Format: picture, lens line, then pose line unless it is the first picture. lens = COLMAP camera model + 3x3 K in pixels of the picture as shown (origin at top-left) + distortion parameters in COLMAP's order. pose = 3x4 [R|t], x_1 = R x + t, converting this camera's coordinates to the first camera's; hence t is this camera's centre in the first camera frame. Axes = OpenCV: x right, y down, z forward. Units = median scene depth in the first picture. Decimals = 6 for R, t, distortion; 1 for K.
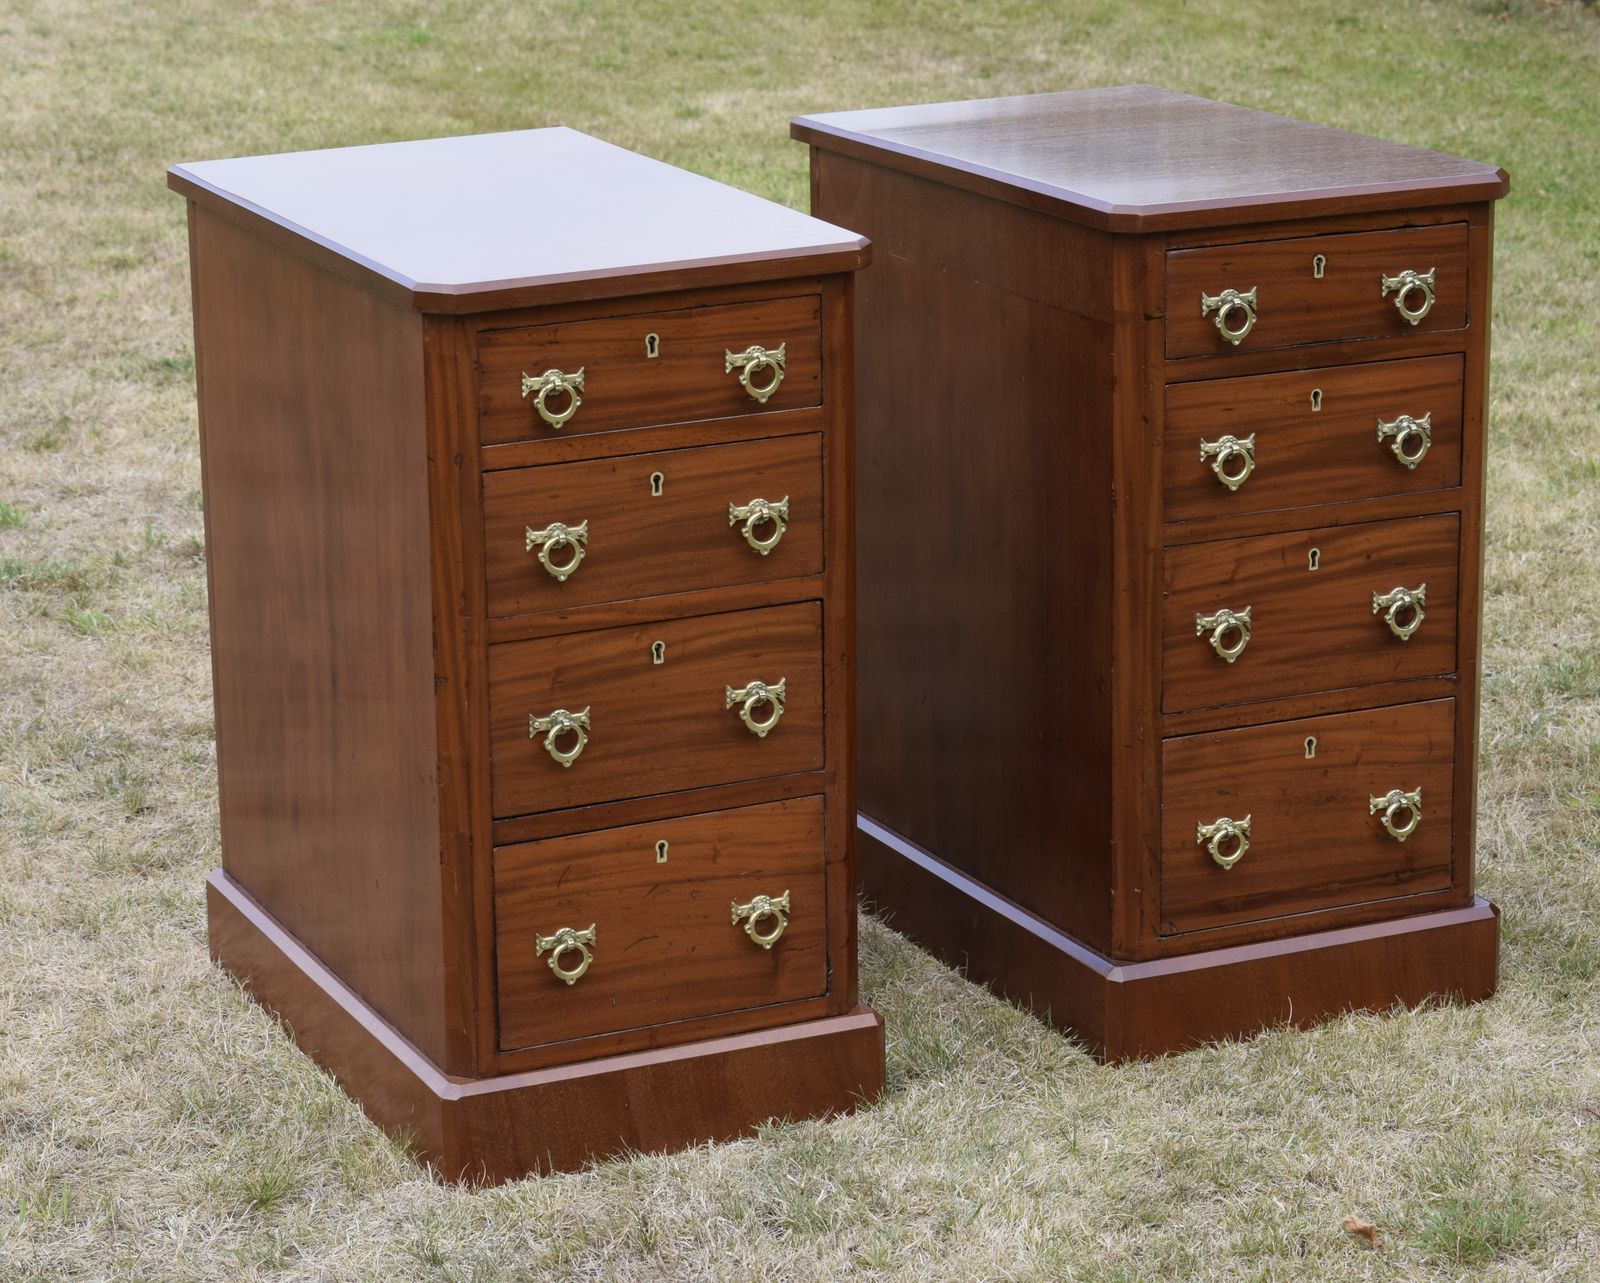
lens RADIAL K [[4154.4, 0, 800.0], [0, 4154.4, 641.5], [0, 0, 1]] dist [0.005954, -0.321190]
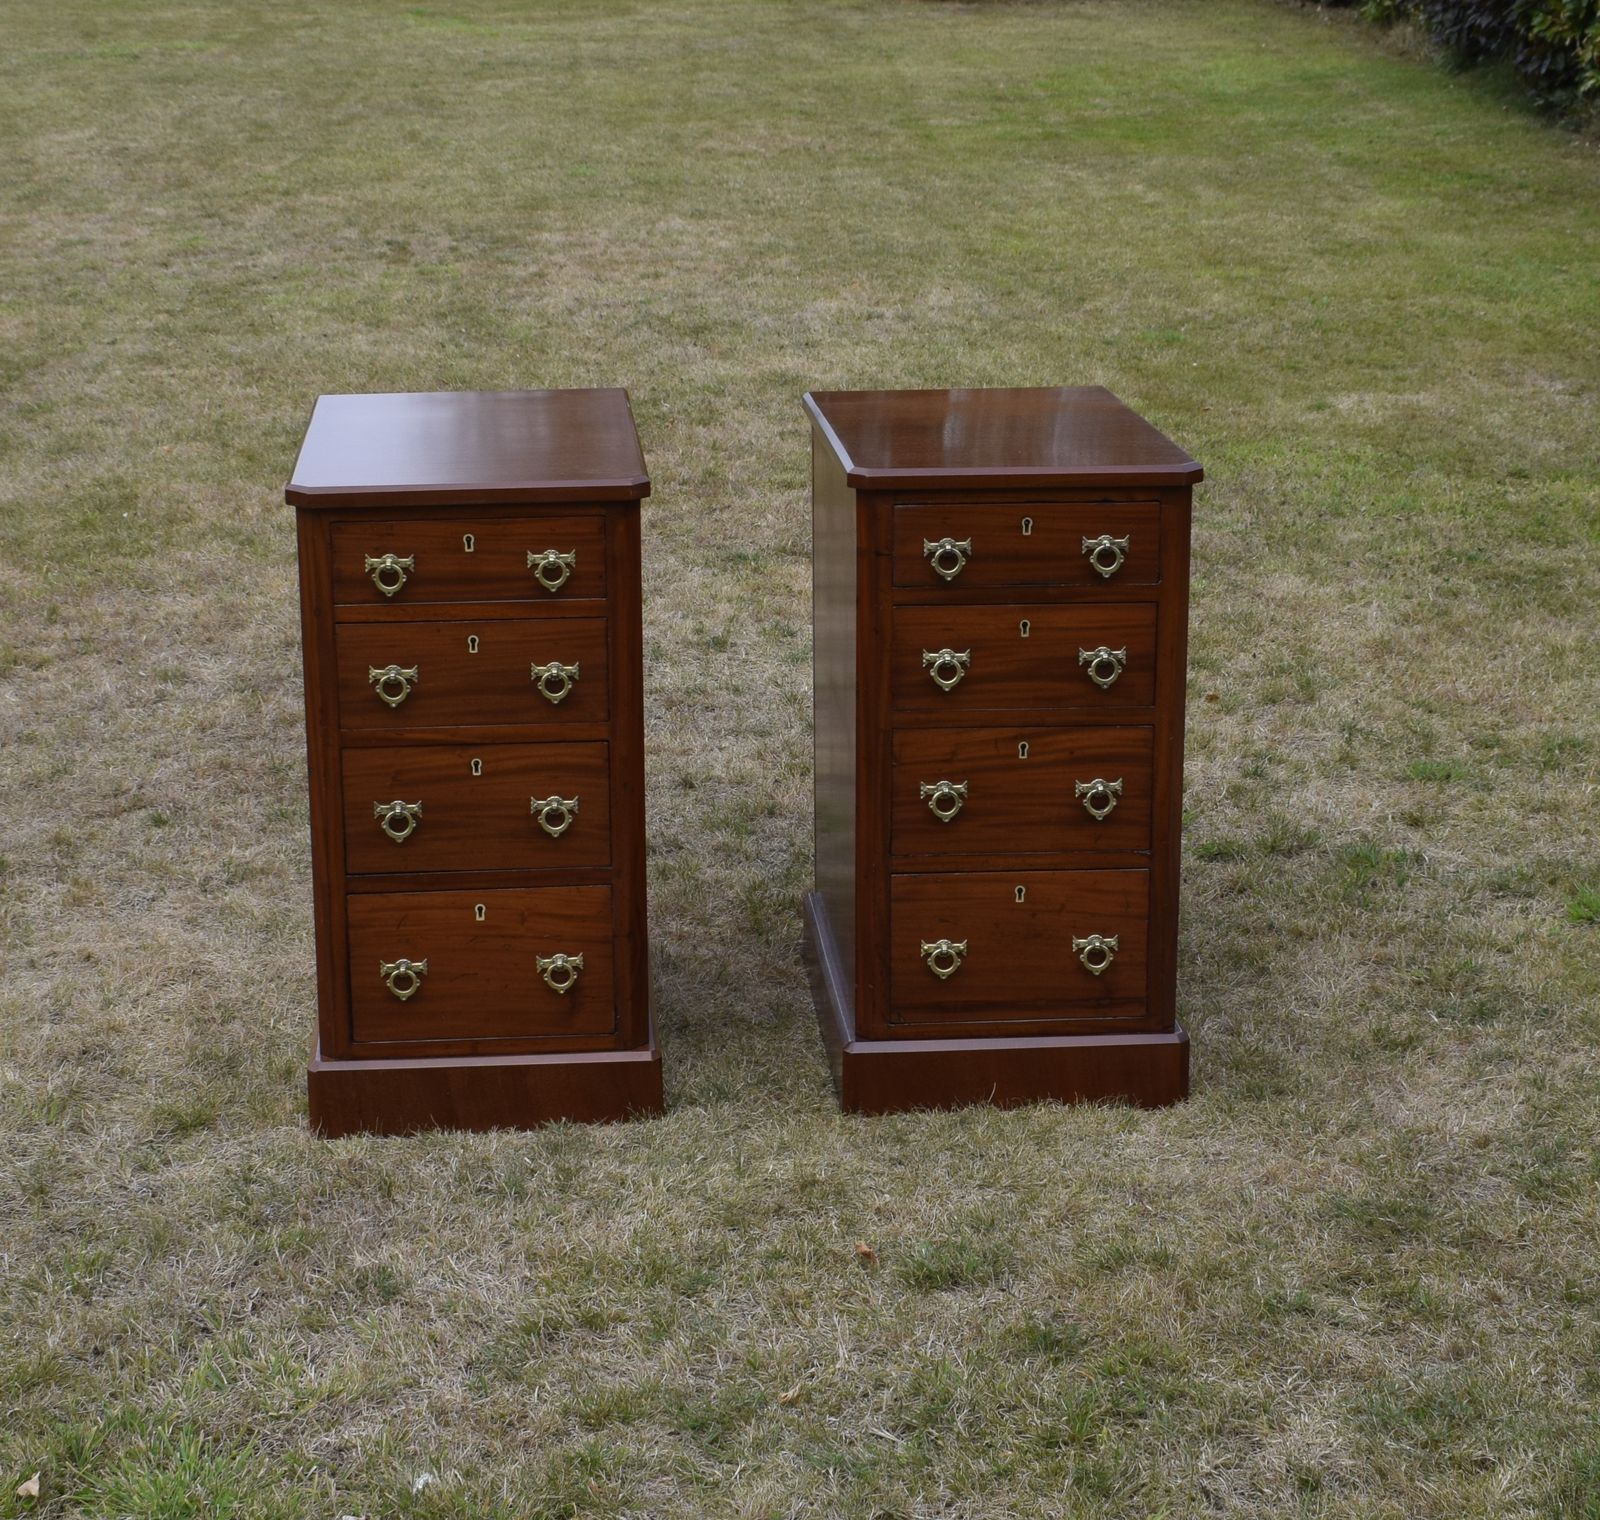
lens RADIAL K [[3111.6, 0, 800.0], [0, 3111.6, 760.0], [0, 0, 1]] dist [-0.013839, -0.049158]
pose [[0.951910, 0.098494, -0.290113, 0.456764], [-0.102674, 0.994715, 0.000818, -0.014235], [0.288661, 0.029008, 0.956992, 0.057196]]
